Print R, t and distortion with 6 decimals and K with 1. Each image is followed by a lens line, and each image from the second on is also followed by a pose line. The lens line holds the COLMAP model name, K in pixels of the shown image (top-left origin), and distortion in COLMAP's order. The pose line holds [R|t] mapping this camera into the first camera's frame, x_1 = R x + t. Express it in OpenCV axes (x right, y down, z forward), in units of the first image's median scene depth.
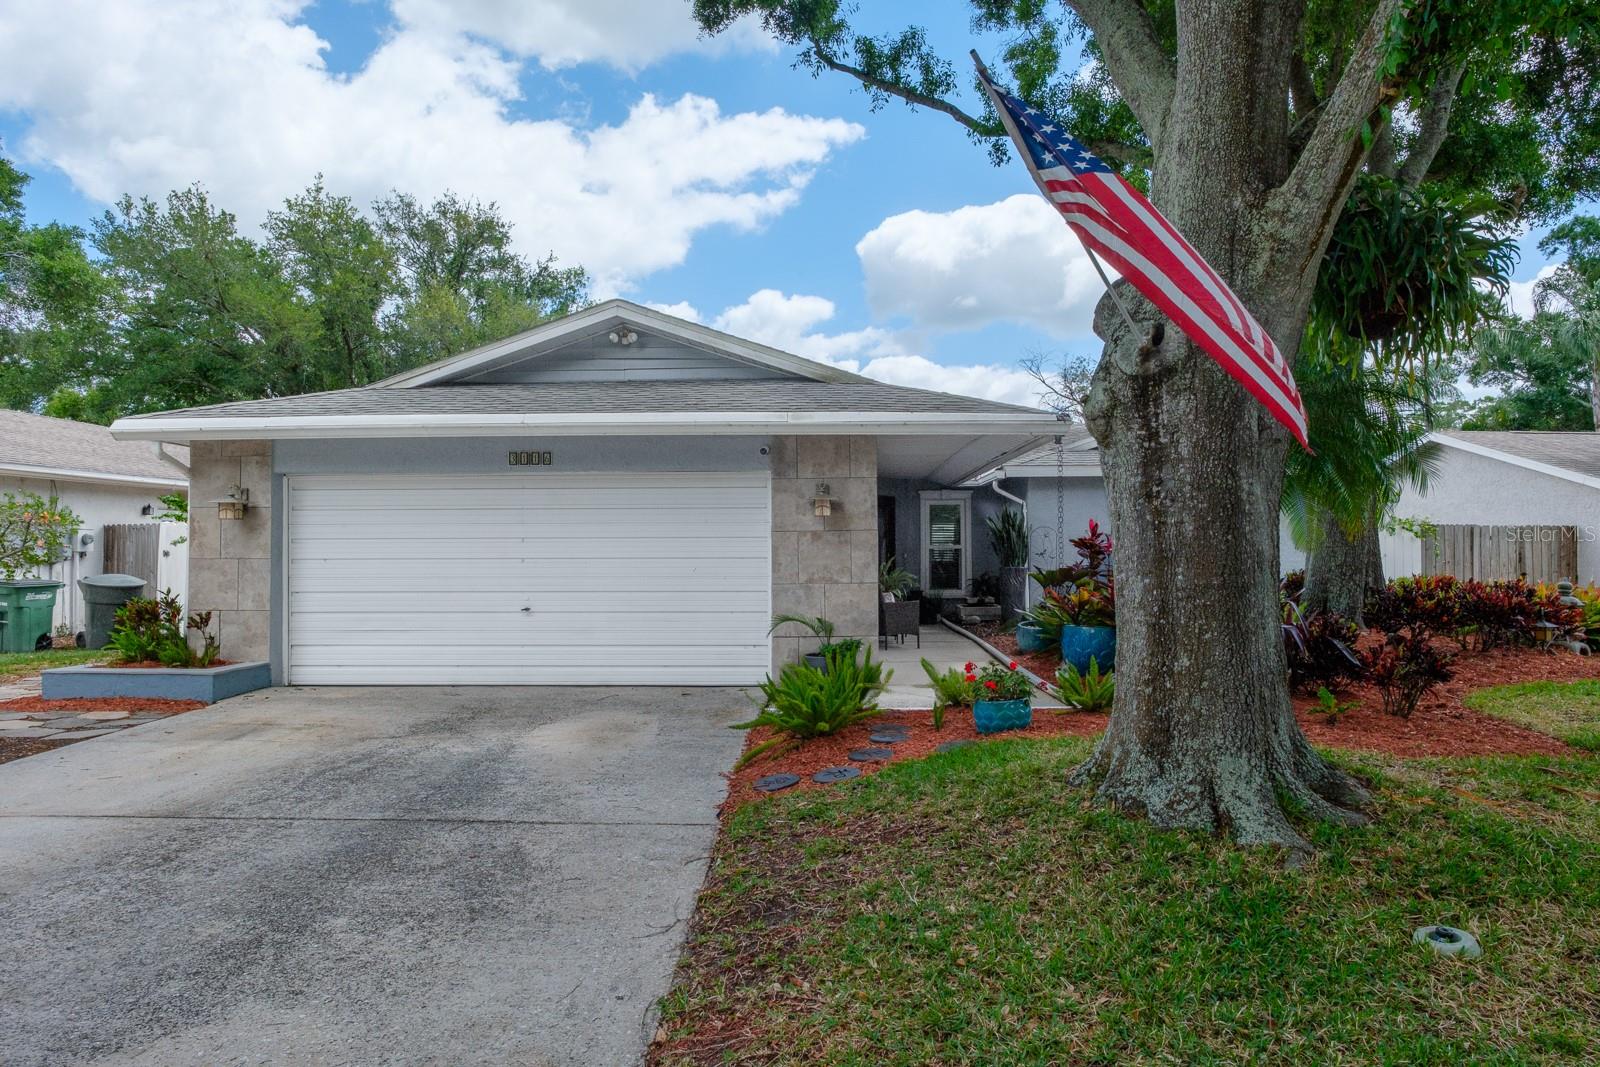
lens RADIAL K [[972.1, 0, 803.7], [0, 972.1, 529.5], [0, 0, 1]] dist [-0.007466, -0.001937]
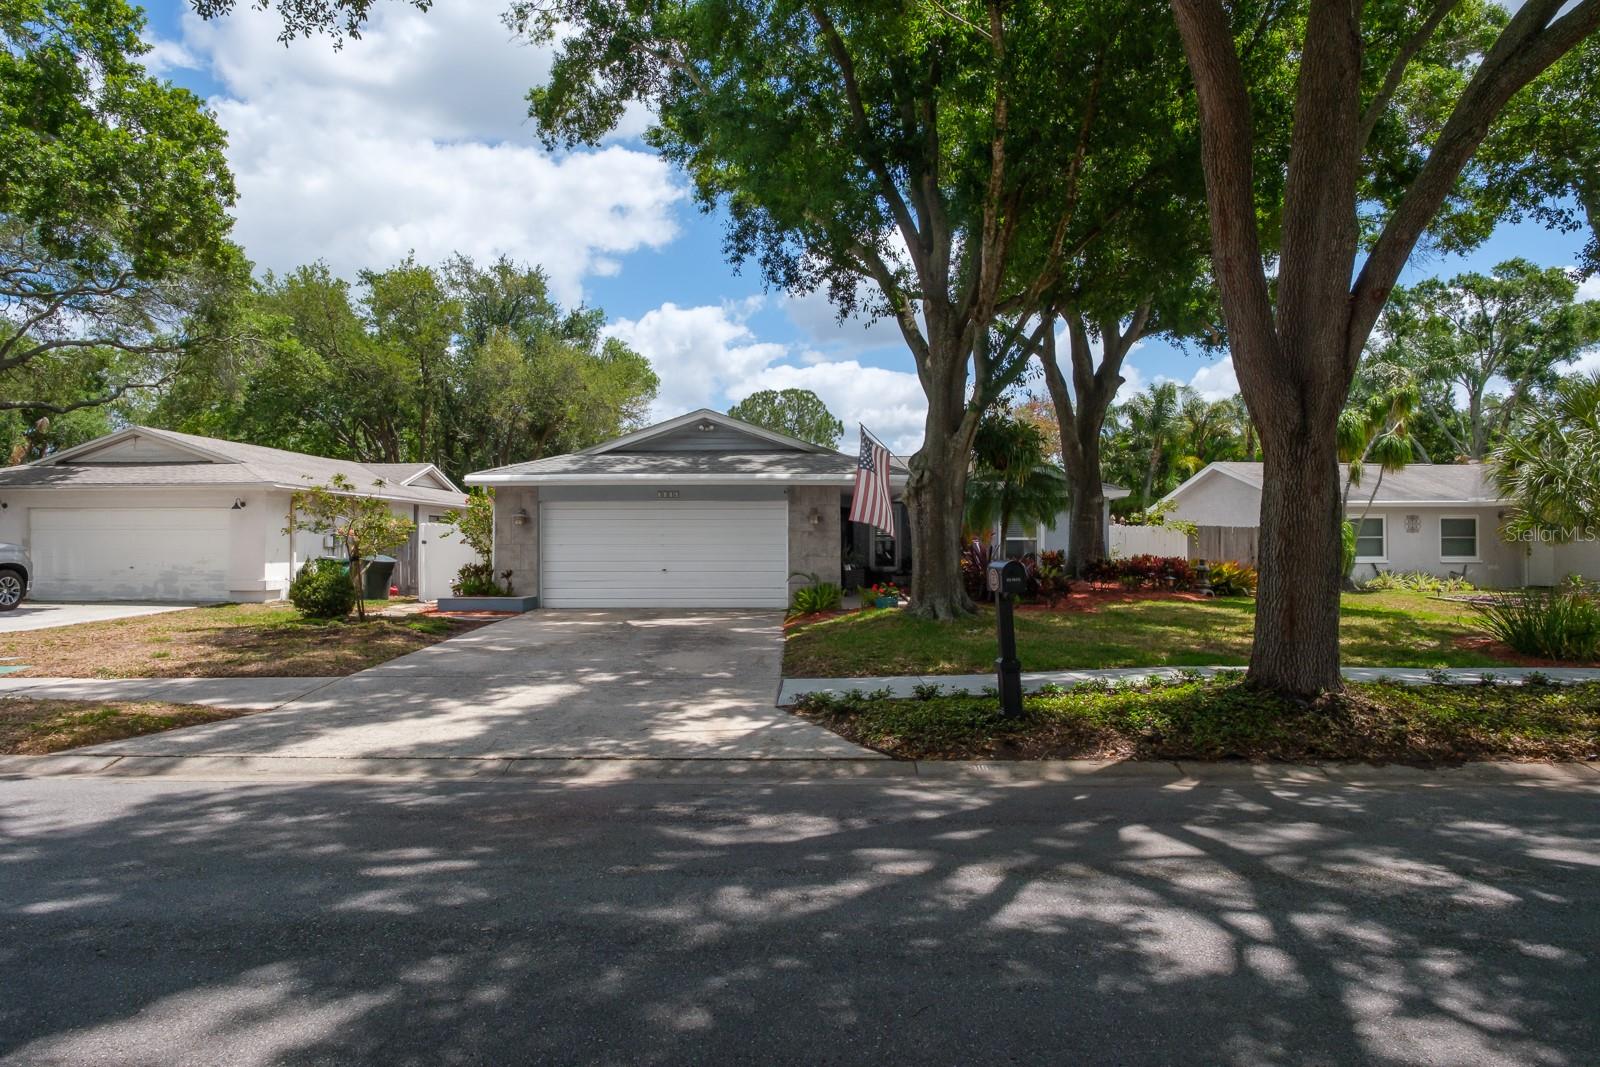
lens RADIAL K [[972.1, 0, 797.3], [0, 972.1, 532.8], [0, 0, 1]] dist [-0.007466, -0.001937]
pose [[0.999684, 0.002074, 0.025049, -0.037783], [-0.002319, 0.999950, 0.009733, -0.008217], [-0.025028, -0.009788, 0.999639, -0.595904]]
